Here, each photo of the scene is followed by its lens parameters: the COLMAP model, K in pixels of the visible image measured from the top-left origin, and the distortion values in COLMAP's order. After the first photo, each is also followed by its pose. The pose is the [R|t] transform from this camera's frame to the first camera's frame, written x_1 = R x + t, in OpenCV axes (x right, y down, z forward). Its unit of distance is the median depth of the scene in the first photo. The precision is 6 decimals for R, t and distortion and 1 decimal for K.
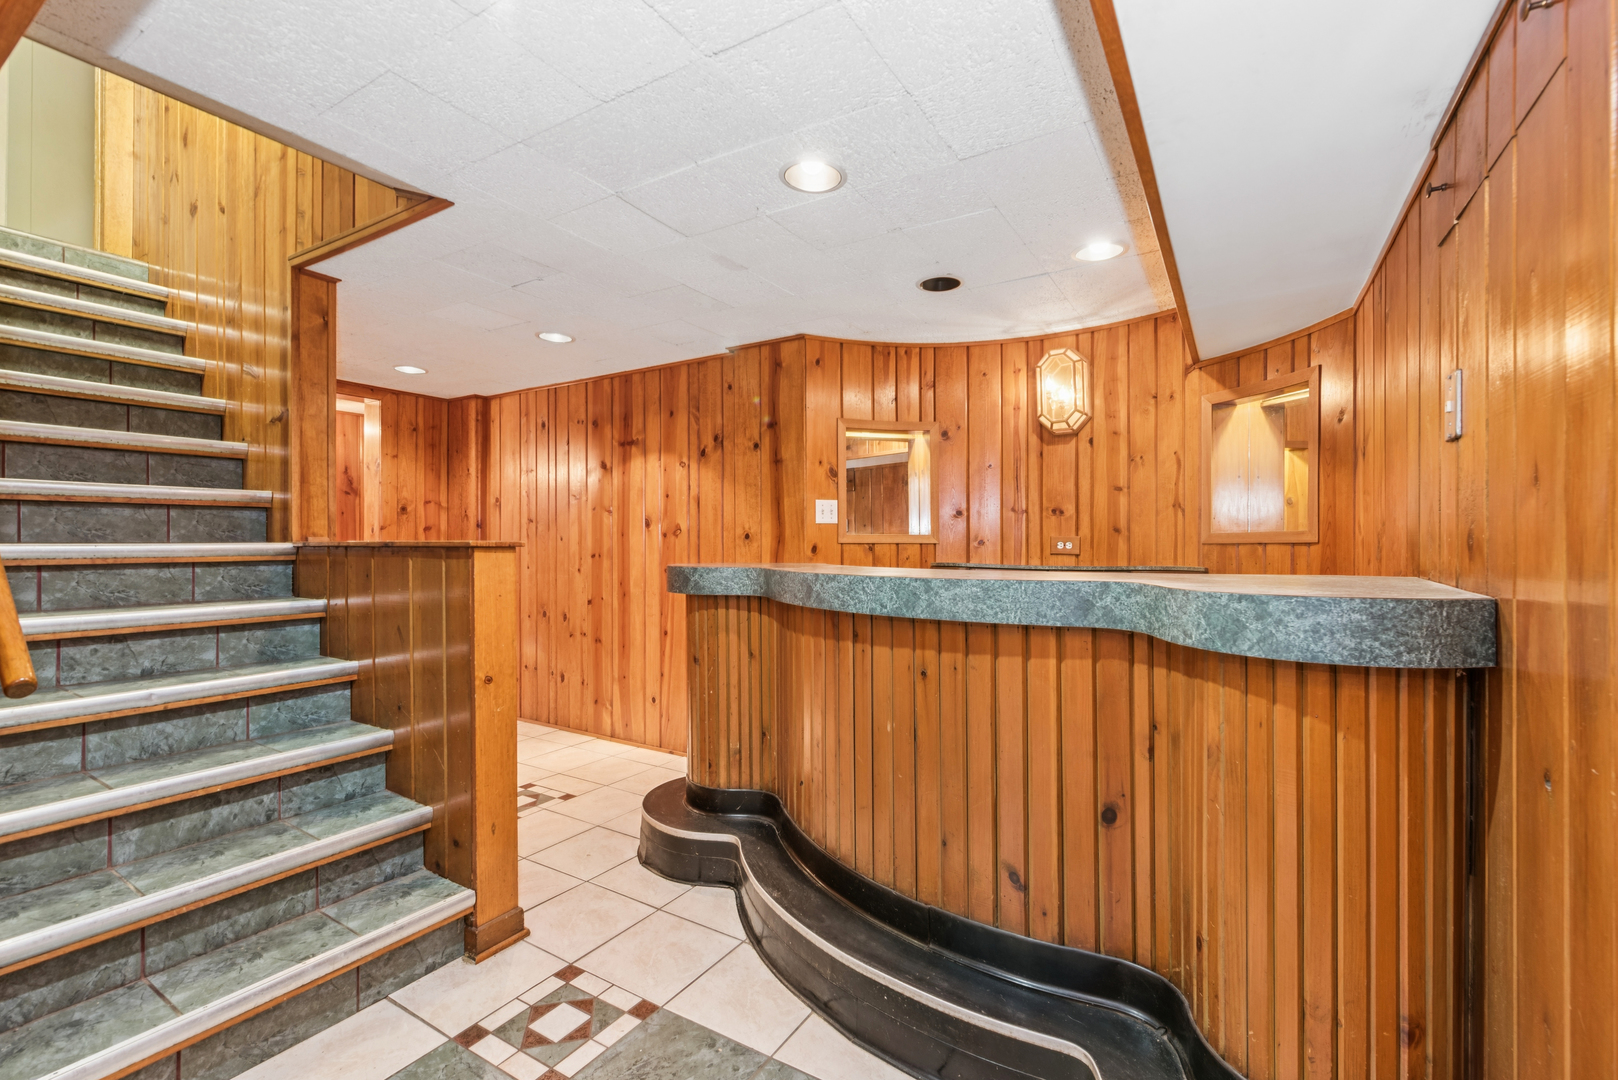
lens RADIAL K [[708.9, 0, 812.0], [0, 708.9, 541.4], [0, 0, 1]] dist [0.001880, -0.001394]
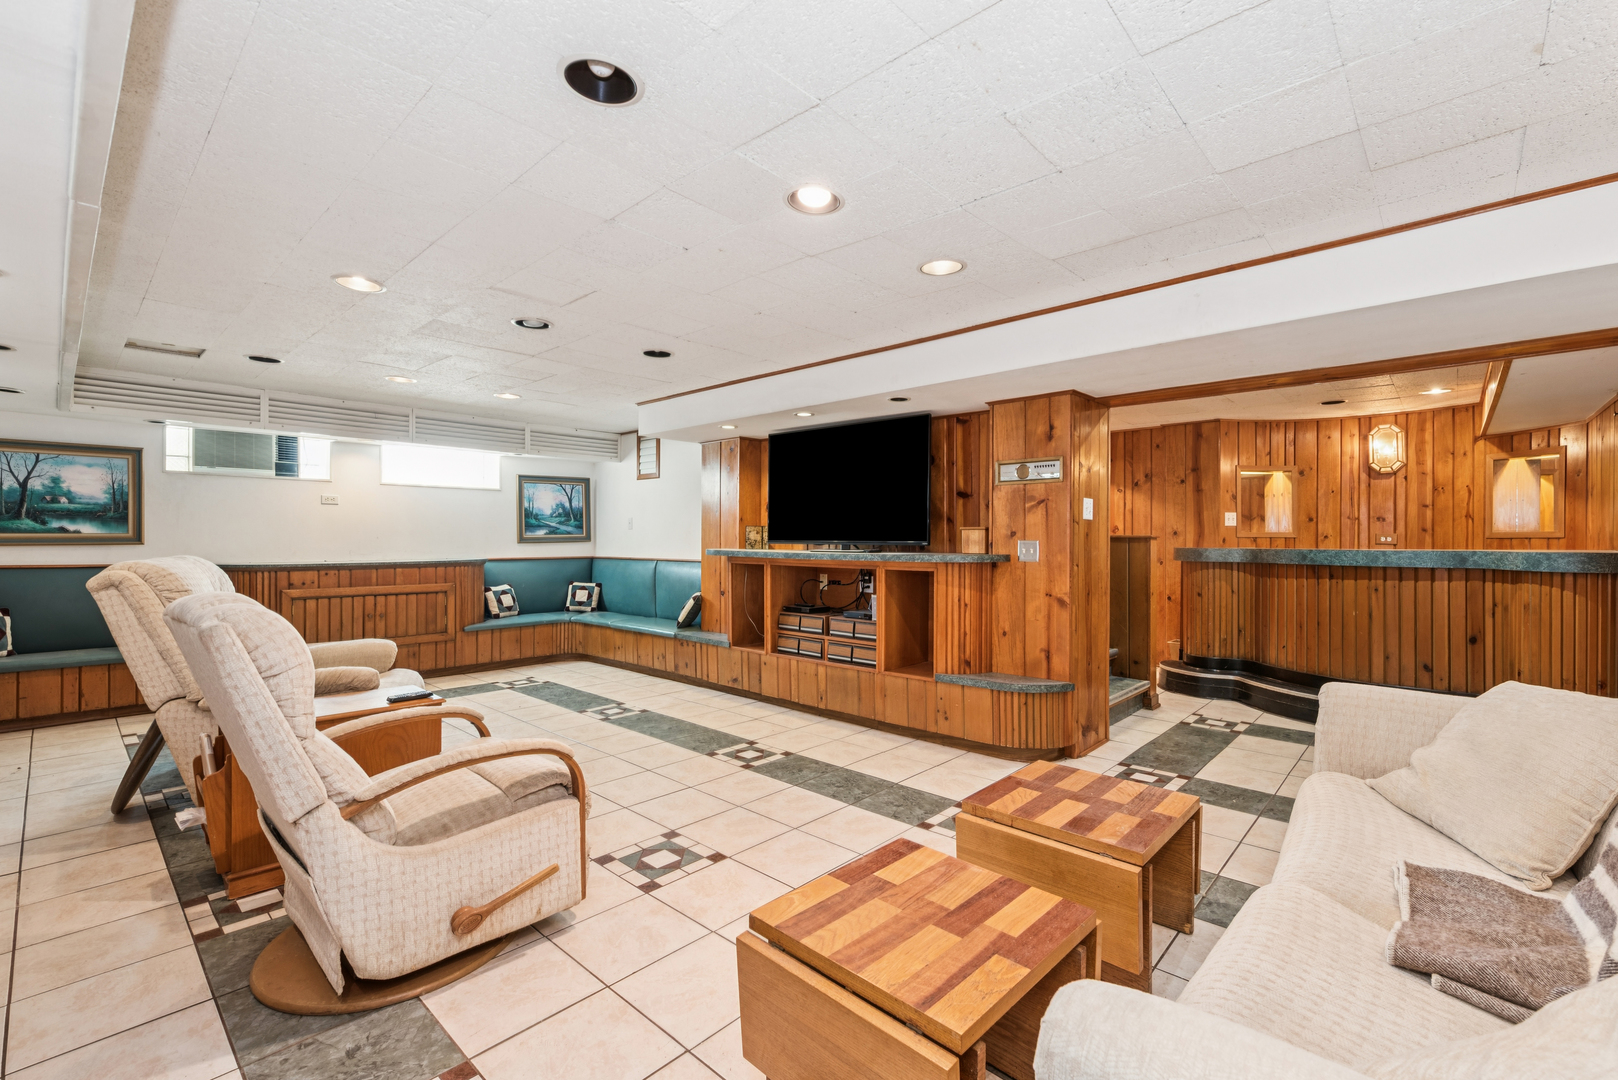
lens RADIAL K [[708.9, 0, 807.3], [0, 708.9, 537.7], [0, 0, 1]] dist [0.001880, -0.001394]
pose [[0.982294, 0.003390, -0.187313, -0.725546], [-0.003249, 0.999994, 0.001060, 0.005732], [0.187315, -0.000432, 0.982300, -0.979995]]
